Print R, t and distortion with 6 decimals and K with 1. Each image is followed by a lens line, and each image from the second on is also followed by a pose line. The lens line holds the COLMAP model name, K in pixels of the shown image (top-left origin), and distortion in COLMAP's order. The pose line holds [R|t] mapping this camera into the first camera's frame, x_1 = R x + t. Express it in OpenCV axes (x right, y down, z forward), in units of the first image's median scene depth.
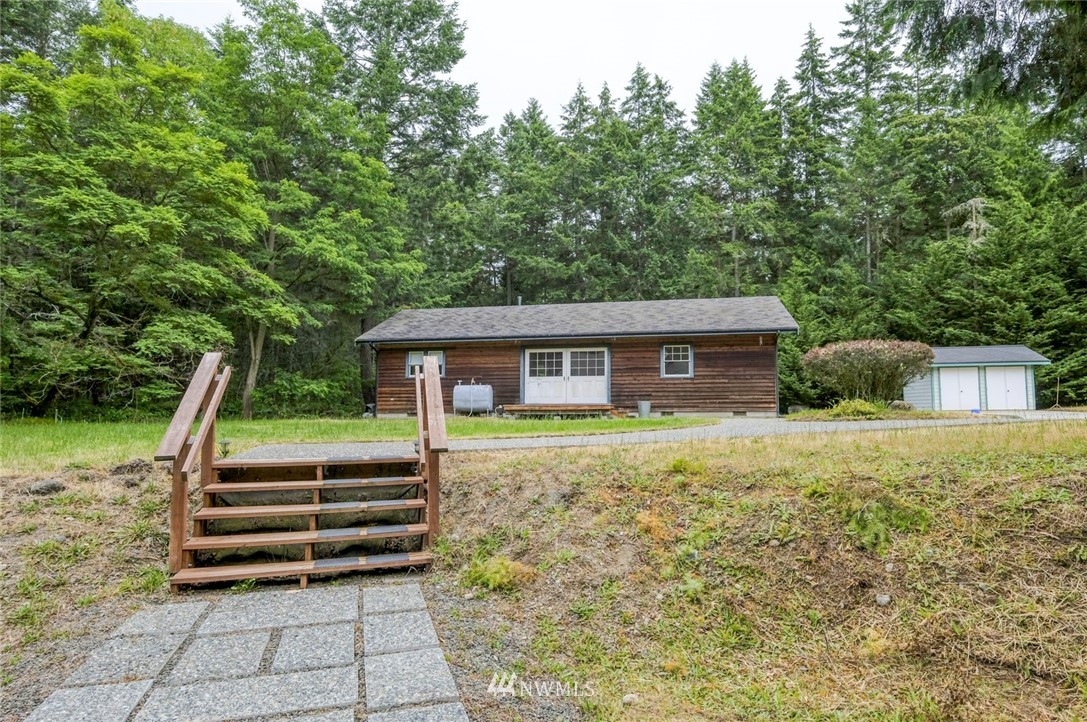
lens RADIAL K [[632.9, 0, 543.5], [0, 632.9, 361.0], [0, 0, 1]] dist [-0.000630, 0.000074]
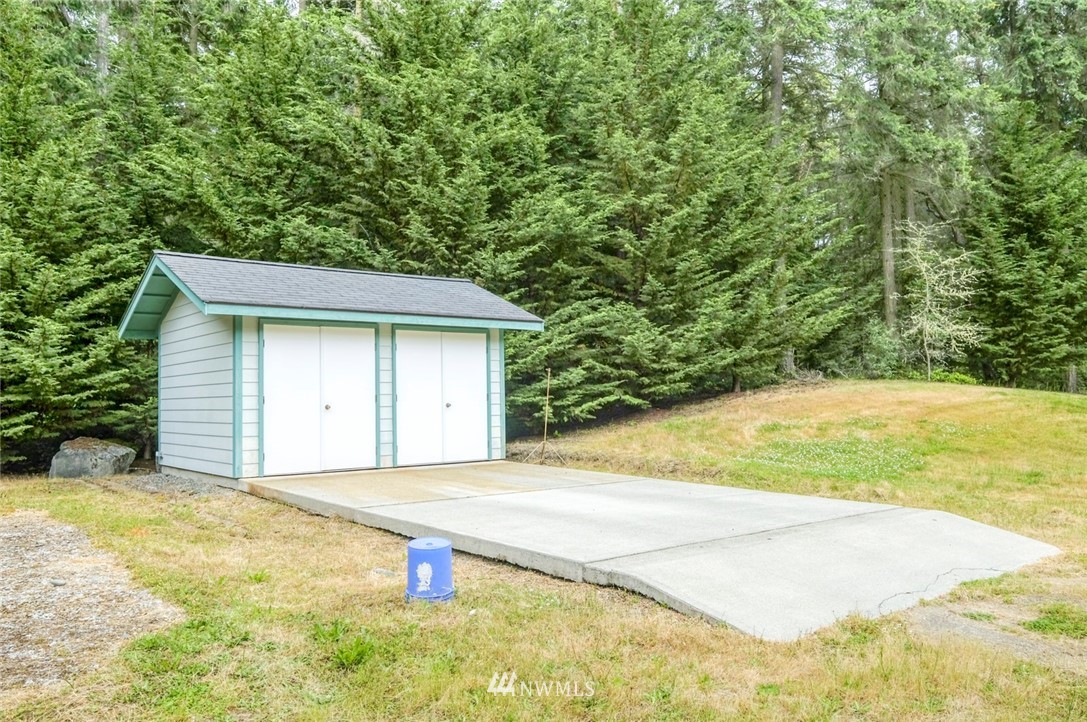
lens RADIAL K [[835.0, 0, 543.5], [0, 835.0, 361.0], [0, 0, 1]] dist [0.001560, -0.000161]
pose [[0.644670, 0.032610, 0.763765, 0.507276], [-0.041205, 0.999120, -0.007880, 0.030309], [-0.763350, -0.026391, 0.645446, 0.797104]]
